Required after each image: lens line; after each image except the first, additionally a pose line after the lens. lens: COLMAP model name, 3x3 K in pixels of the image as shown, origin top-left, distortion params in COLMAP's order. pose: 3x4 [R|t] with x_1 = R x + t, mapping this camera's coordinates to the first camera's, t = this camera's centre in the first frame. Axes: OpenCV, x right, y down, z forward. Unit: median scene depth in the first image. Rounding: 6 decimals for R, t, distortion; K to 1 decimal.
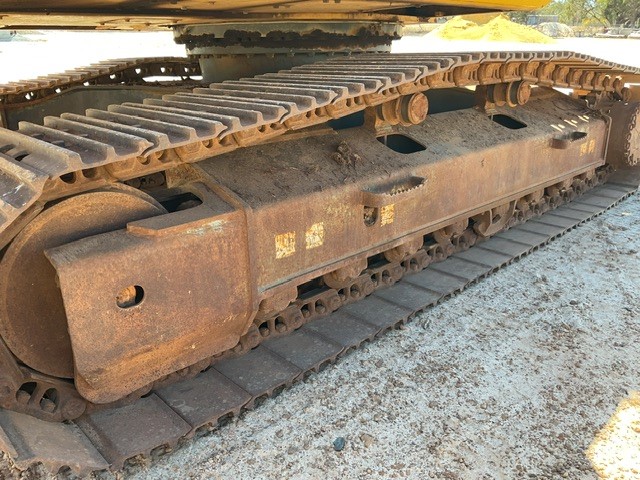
lens RADIAL K [[529.6, 0, 320.0], [0, 529.6, 240.0], [0, 0, 1]] dist [0.085456, -0.163249]
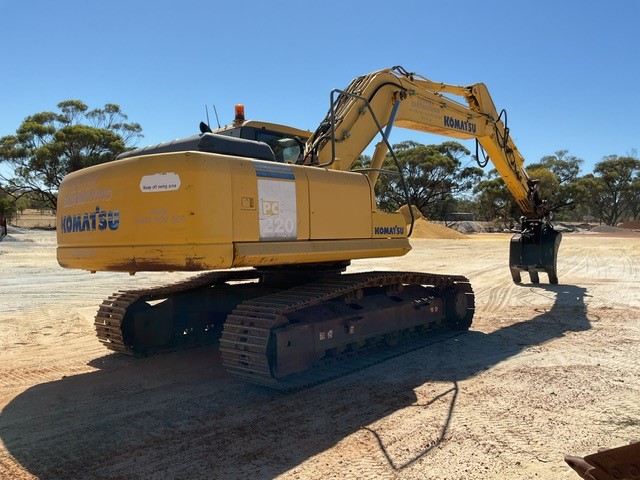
lens RADIAL K [[529.6, 0, 320.0], [0, 529.6, 240.0], [0, 0, 1]] dist [0.085456, -0.163249]
pose [[0.994535, -0.002968, 0.104364, -0.323606], [0.037789, 0.942056, -0.333320, 0.418822], [-0.097327, 0.335442, 0.937020, -1.740228]]
